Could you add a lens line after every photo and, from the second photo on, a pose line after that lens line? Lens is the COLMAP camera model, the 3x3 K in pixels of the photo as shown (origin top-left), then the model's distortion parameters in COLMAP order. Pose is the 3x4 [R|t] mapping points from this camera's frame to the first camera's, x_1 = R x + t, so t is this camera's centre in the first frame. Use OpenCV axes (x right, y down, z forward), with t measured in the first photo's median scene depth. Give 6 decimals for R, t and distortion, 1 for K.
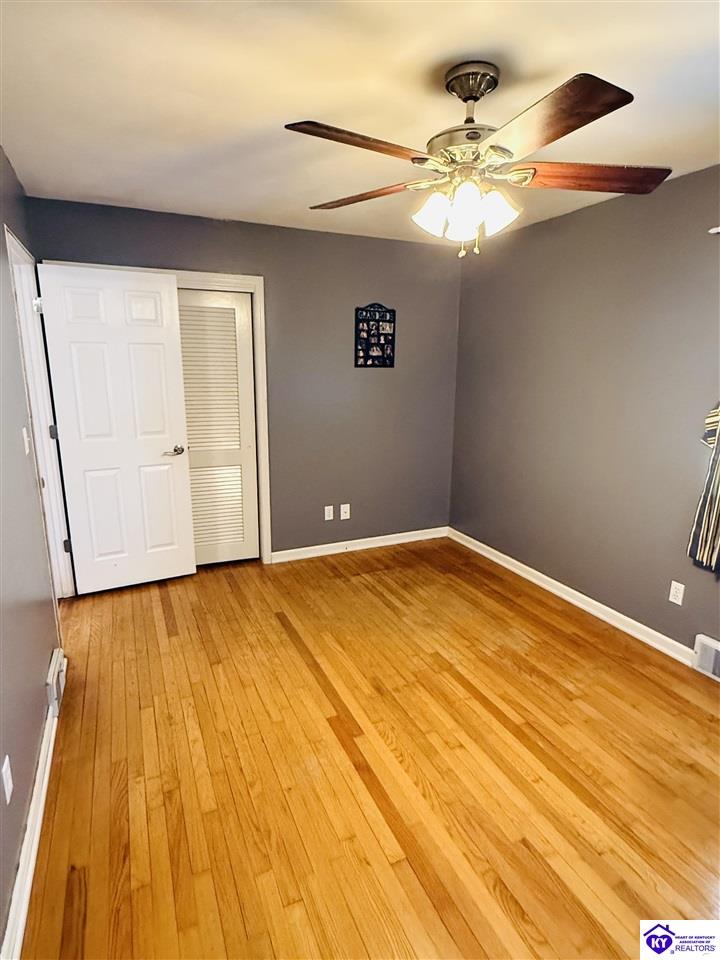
lens RADIAL K [[522.2, 0, 360.0], [0, 522.2, 480.0], [0, 0, 1]] dist [-0.004217, -0.000109]
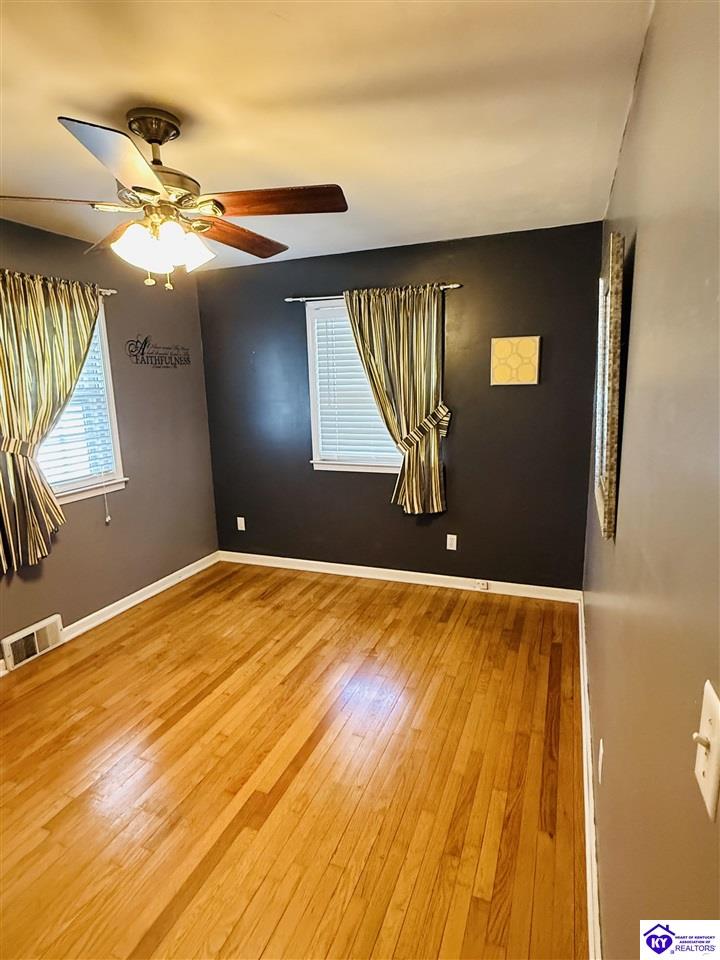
lens RADIAL K [[522.2, 0, 360.0], [0, 522.2, 480.0], [0, 0, 1]] dist [-0.004217, -0.000109]
pose [[-0.695640, -0.129516, 0.706619, -0.749016], [0.175820, 0.923007, 0.342266, -0.321613], [-0.696543, 0.362331, -0.619309, 1.331994]]
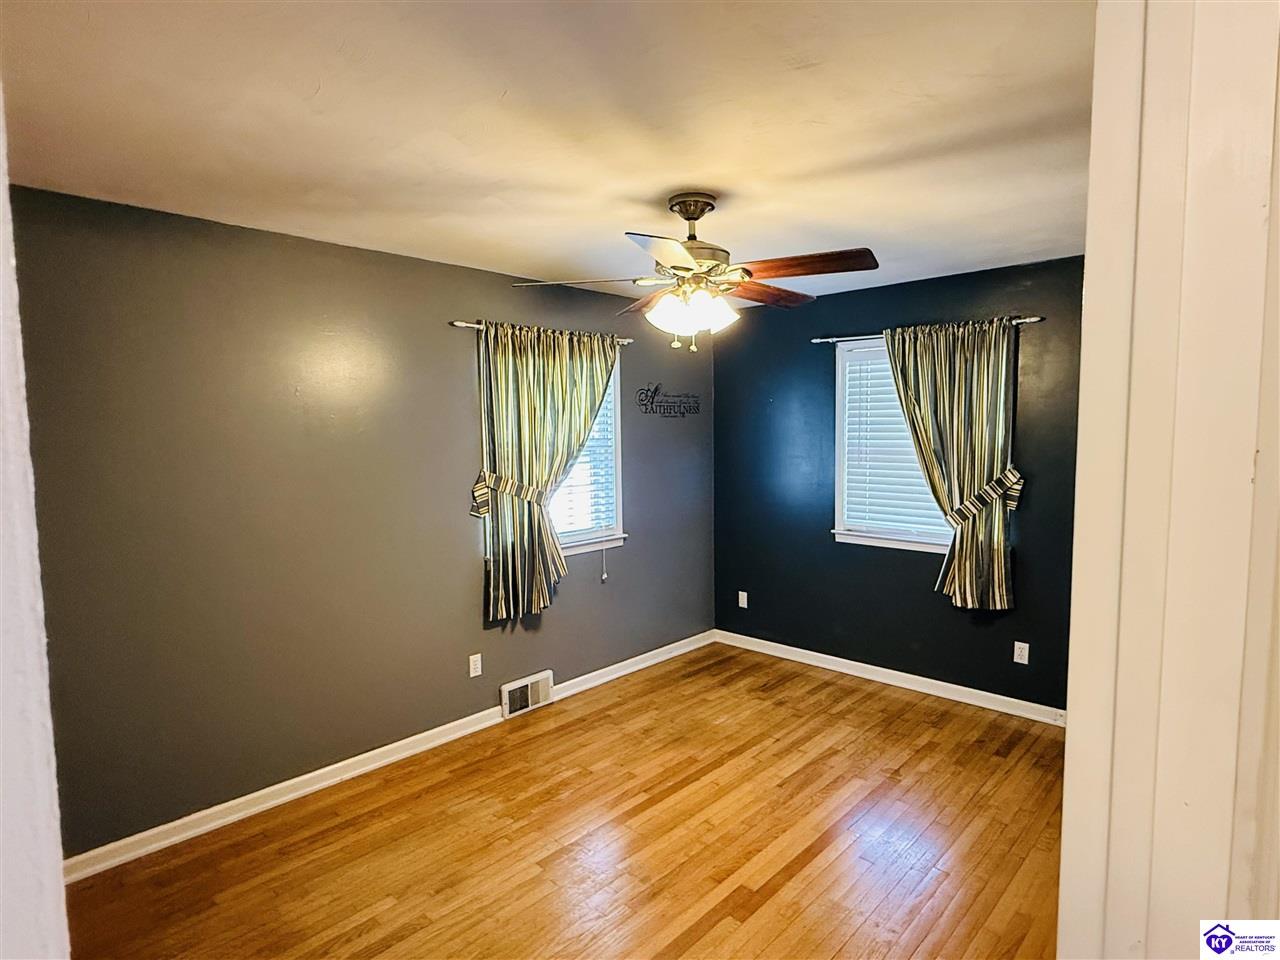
lens RADIAL K [[696.2, 0, 635.1], [0, 696.2, 481.6], [0, 0, 1]] dist [-0.004217, -0.000109]
pose [[-0.373825, -0.078290, 0.924189, -0.970445], [0.212654, 0.962653, 0.167564, -0.382645], [-0.902792, 0.259172, -0.343216, 1.467021]]
